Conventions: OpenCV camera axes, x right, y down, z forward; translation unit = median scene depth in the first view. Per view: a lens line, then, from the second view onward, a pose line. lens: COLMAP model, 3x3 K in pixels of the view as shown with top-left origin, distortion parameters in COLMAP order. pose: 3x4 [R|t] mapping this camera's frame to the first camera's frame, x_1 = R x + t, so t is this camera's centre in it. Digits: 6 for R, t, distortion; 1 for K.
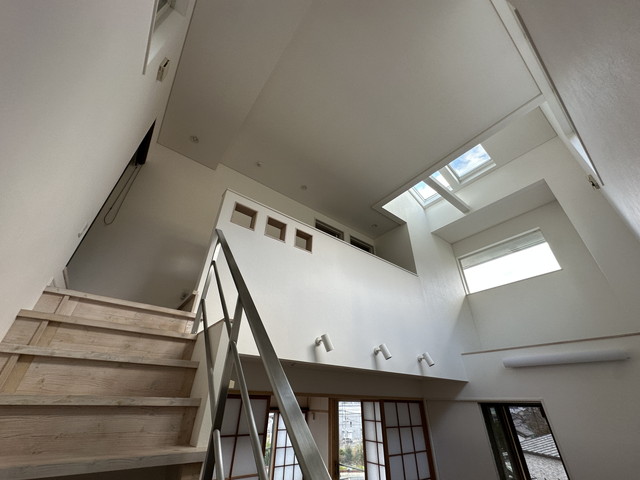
lens RADIAL K [[255.6, 0, 320.0], [0, 255.6, 240.0], [0, 0, 1]] dist [0.001201, 0.000175]
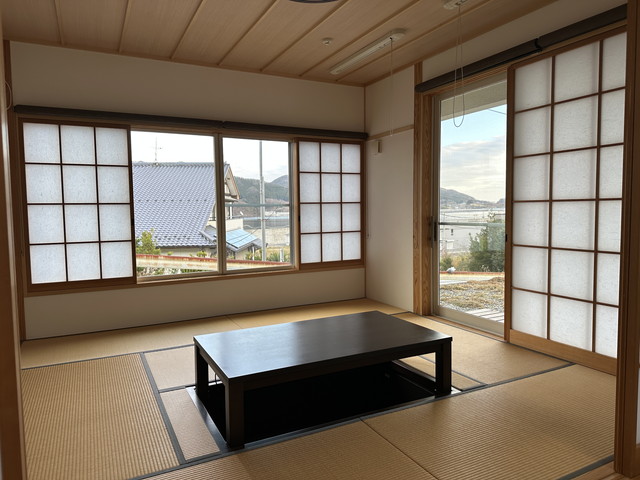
lens RADIAL K [[437.8, 0, 320.0], [0, 437.8, 240.0], [0, 0, 1]] dist [0.004361, -0.002151]
pose [[0.983180, -0.021022, -0.181424, 0.009808], [0.124207, 0.805231, 0.579807, 0.457011], [0.133899, -0.592589, 0.794298, 0.368927]]
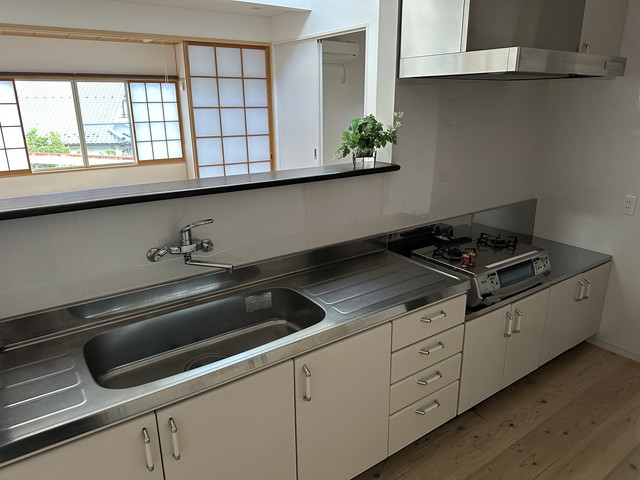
lens RADIAL K [[456.2, 0, 324.7], [0, 456.2, 241.4], [0, 0, 1]] dist [-0.002699, -0.004313]
pose [[0.998641, -0.010051, -0.051145, 0.510381], [0.045468, 0.647766, 0.760482, 0.046445], [0.025487, -0.761773, 0.647342, -0.140799]]
